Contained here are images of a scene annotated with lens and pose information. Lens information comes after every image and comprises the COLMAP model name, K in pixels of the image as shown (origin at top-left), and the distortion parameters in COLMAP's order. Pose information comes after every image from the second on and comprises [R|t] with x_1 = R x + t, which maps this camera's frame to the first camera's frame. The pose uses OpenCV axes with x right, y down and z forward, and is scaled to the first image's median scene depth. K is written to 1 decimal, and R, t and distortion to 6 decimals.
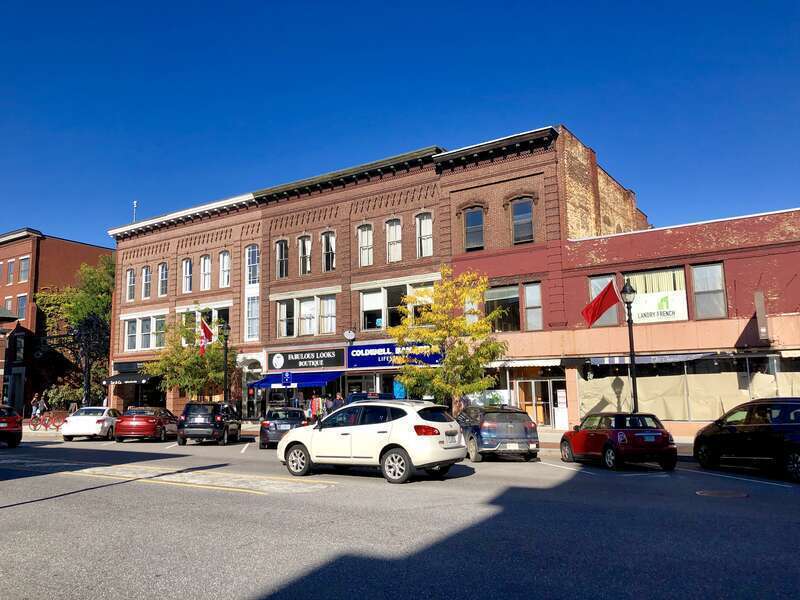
lens RADIAL K [[654.8, 0, 393.1], [0, 654.8, 276.7], [0, 0, 1]] dist [0.007741, 0.010666]
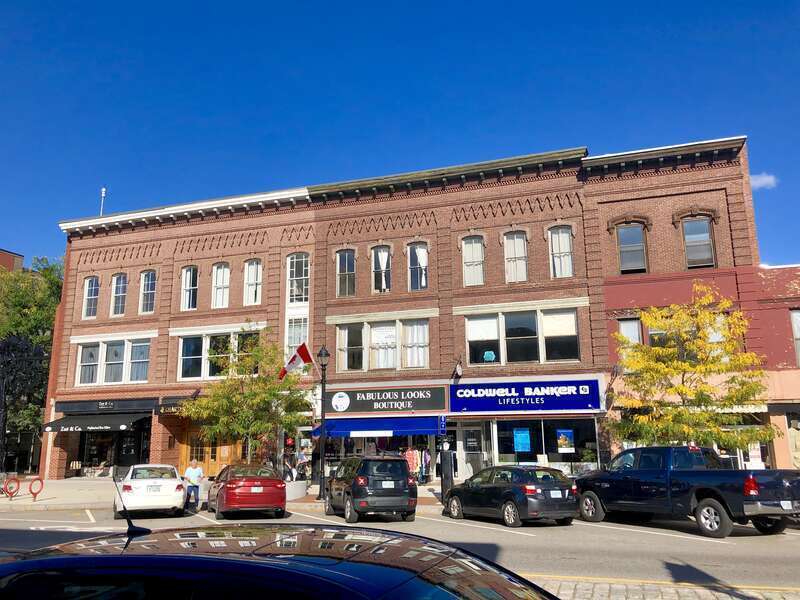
lens RADIAL K [[654.8, 0, 404.0], [0, 654.8, 264.1], [0, 0, 1]] dist [0.007741, 0.010666]
pose [[0.961739, 0.075791, 0.263275, -0.324026], [-0.050878, 0.993666, -0.100196, 0.040871], [-0.269202, 0.082967, 0.959503, 0.223208]]
